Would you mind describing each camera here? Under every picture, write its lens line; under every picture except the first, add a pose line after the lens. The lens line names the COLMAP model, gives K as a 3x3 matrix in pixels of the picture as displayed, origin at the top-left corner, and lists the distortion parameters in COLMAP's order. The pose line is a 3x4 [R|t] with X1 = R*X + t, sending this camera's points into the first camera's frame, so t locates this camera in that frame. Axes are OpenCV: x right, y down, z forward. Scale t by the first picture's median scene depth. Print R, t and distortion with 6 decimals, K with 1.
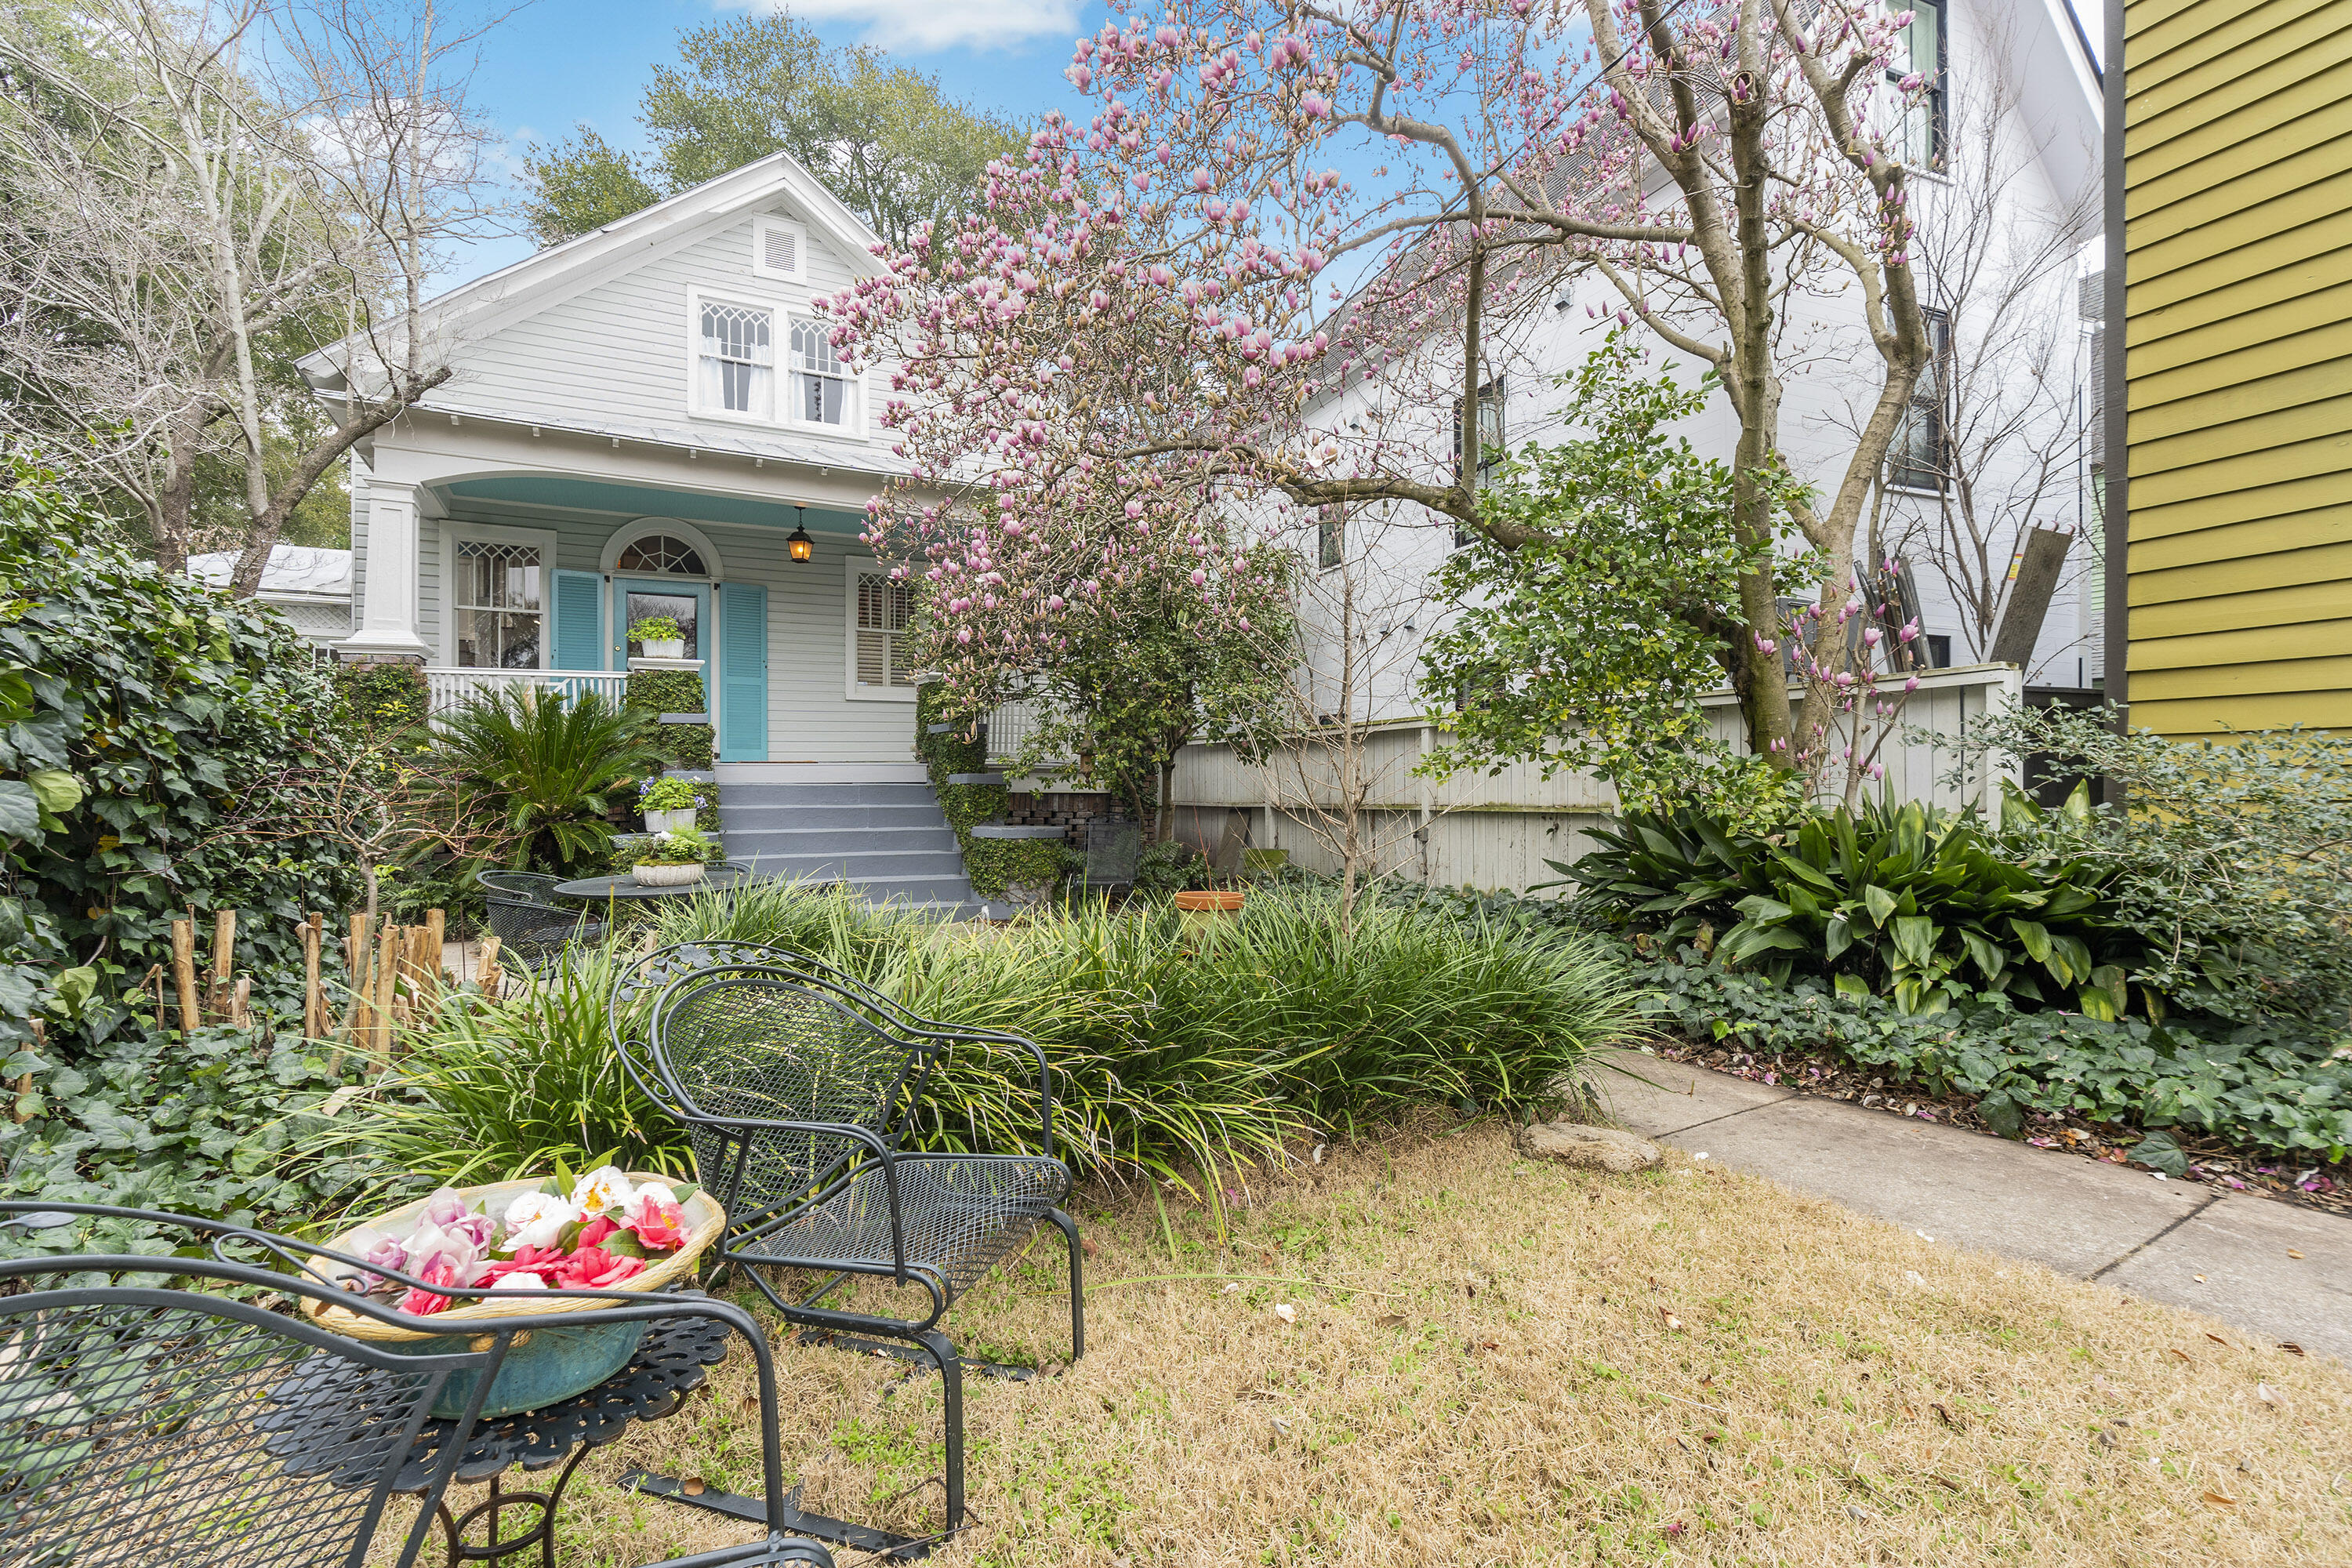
lens RADIAL K [[1105.1, 0, 1176.0], [0, 1105.1, 784.0], [0, 0, 1]] dist [0.003063, 0.000301]
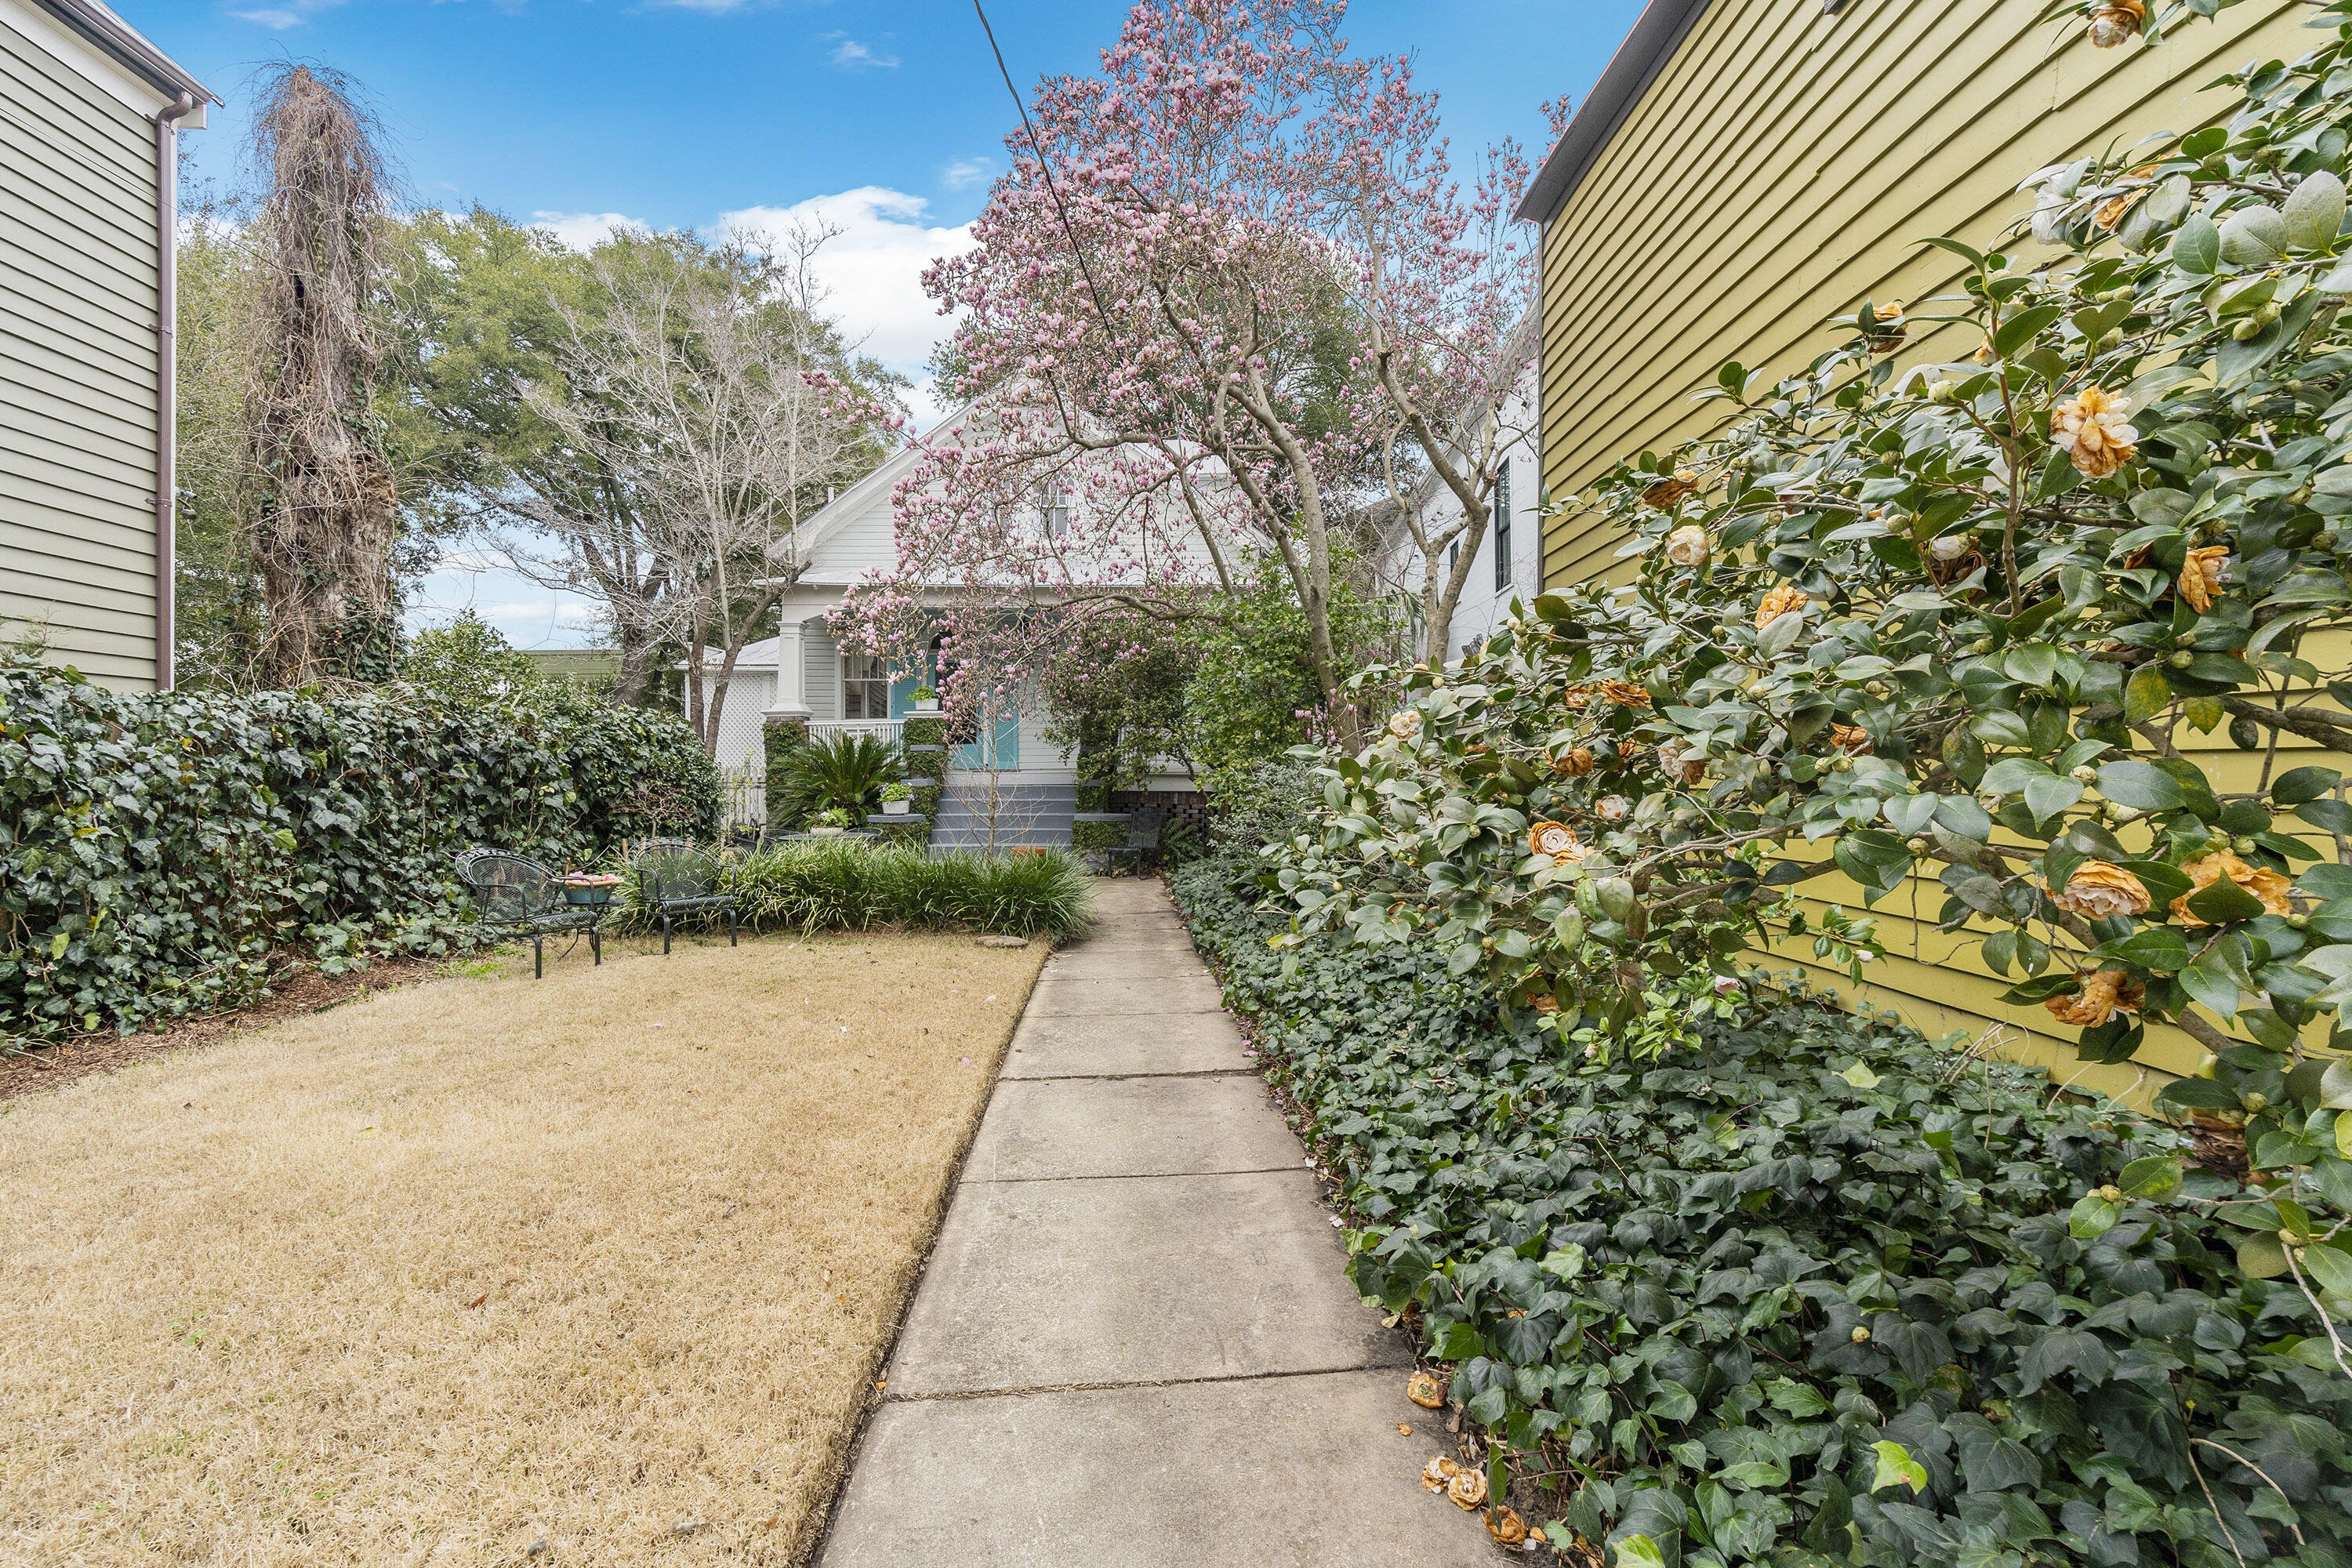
lens RADIAL K [[1105.1, 0, 1176.0], [0, 1105.1, 784.0], [0, 0, 1]] dist [0.003063, 0.000301]
pose [[0.909624, 0.006821, -0.415378, 0.702472], [-0.002603, 0.999939, 0.010722, -0.025185], [0.415425, -0.008672, 0.909586, -0.452075]]
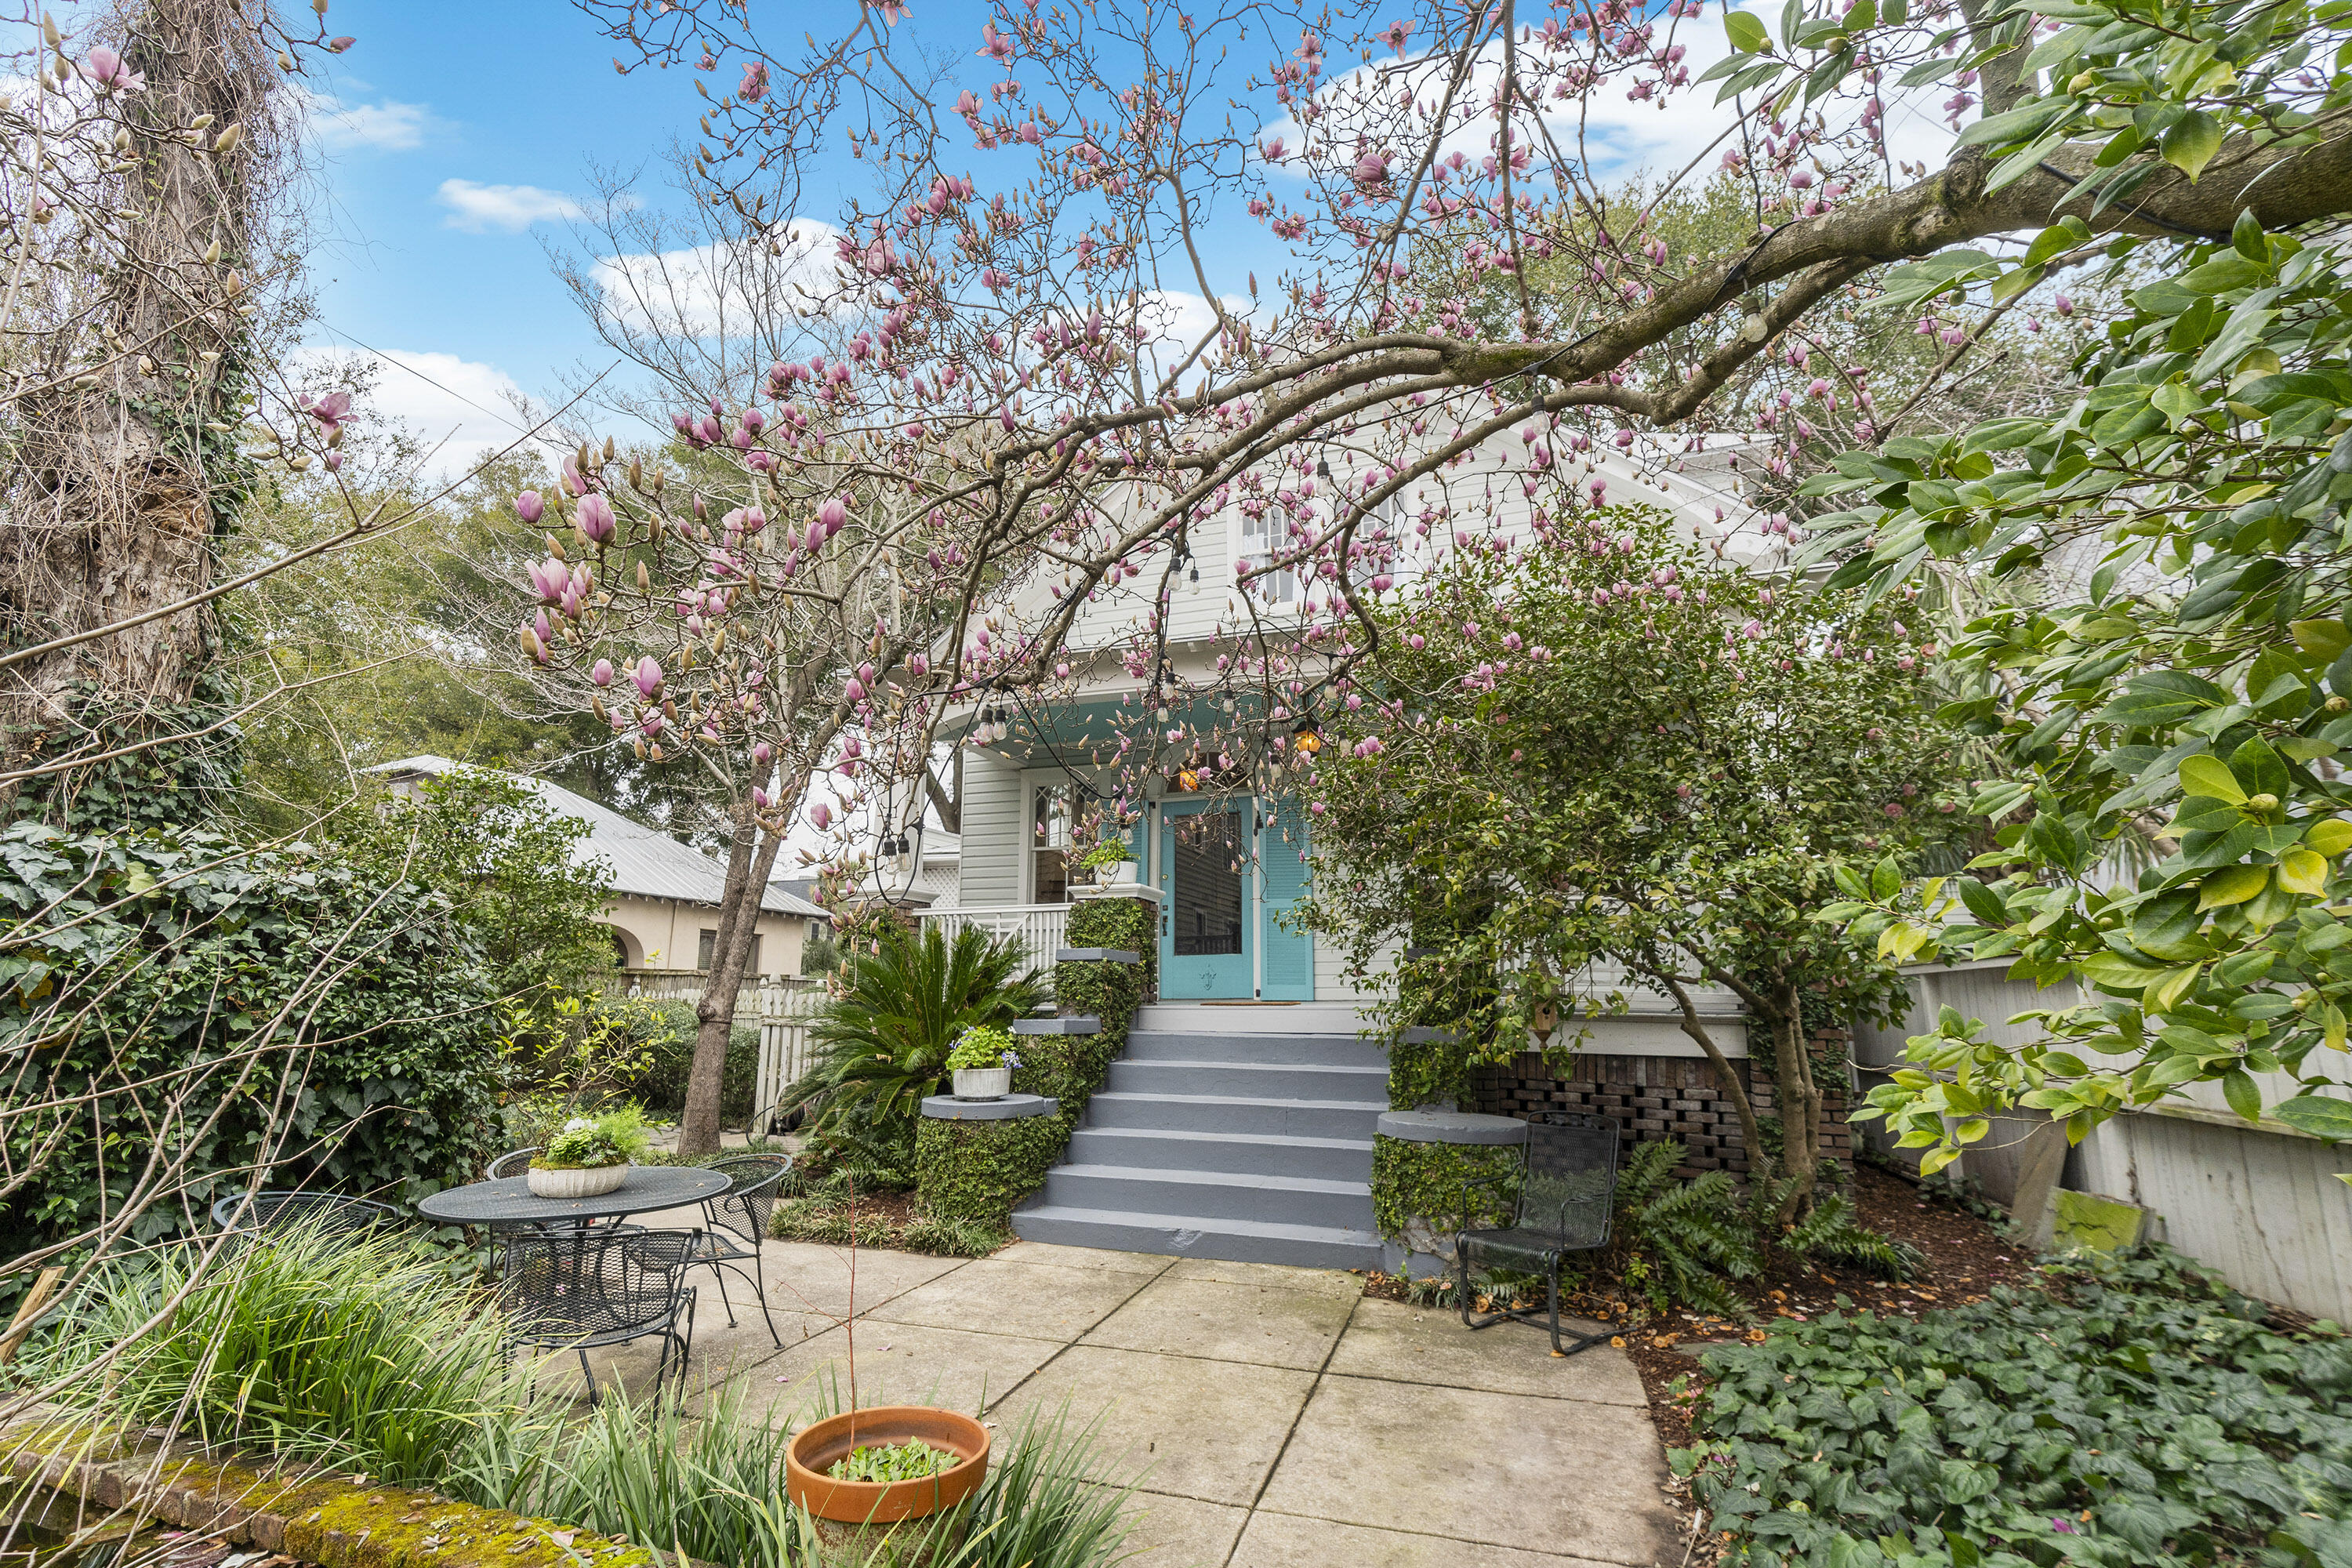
lens RADIAL K [[1105.1, 0, 1176.0], [0, 1105.1, 784.0], [0, 0, 1]] dist [0.003063, 0.000301]
pose [[0.702809, -0.131801, -0.699062, 0.231425], [-0.012679, 0.980210, -0.197554, -0.023004], [0.711265, 0.147706, 0.687230, 0.516291]]
